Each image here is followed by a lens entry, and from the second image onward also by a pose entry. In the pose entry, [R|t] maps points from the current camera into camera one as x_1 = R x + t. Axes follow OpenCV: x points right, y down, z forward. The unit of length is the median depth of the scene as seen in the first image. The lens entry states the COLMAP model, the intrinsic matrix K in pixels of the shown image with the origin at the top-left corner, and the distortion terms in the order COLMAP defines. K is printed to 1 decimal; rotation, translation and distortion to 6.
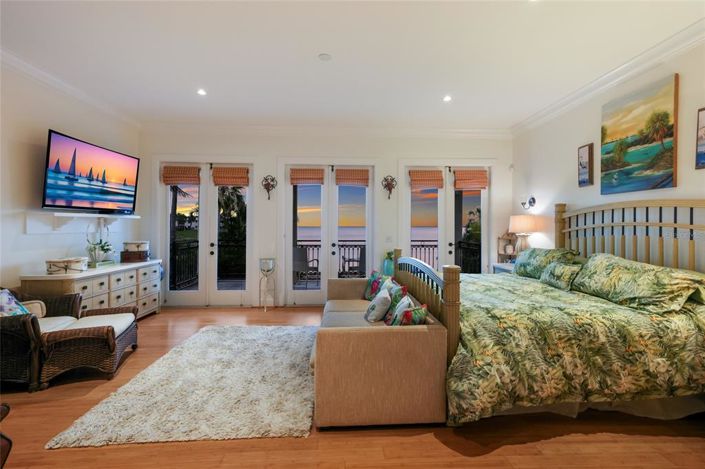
lens RADIAL K [[309.0, 0, 353.7], [0, 309.0, 228.1], [0, 0, 1]] dist [0.000426, 0.000123]
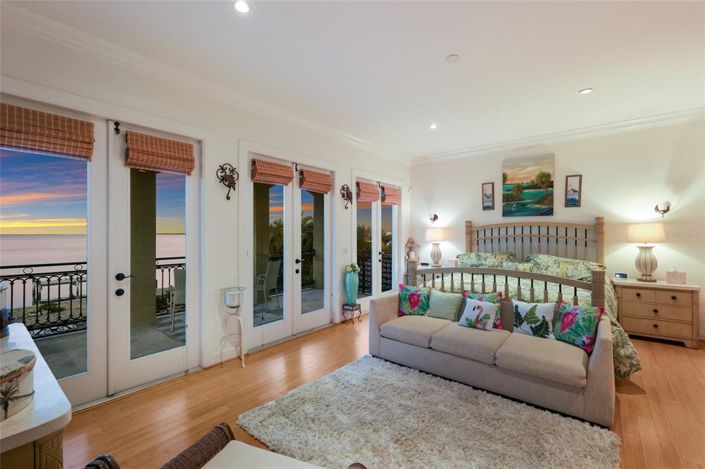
lens RADIAL K [[308.2, 0, 352.5], [0, 308.2, 234.5], [0, 0, 1]] dist [-0.000376, -0.000091]
pose [[0.670826, -0.004414, 0.741601, -0.875665], [0.005886, 0.999982, 0.000628, -0.024294], [-0.741591, 0.003944, 0.670840, 0.530309]]
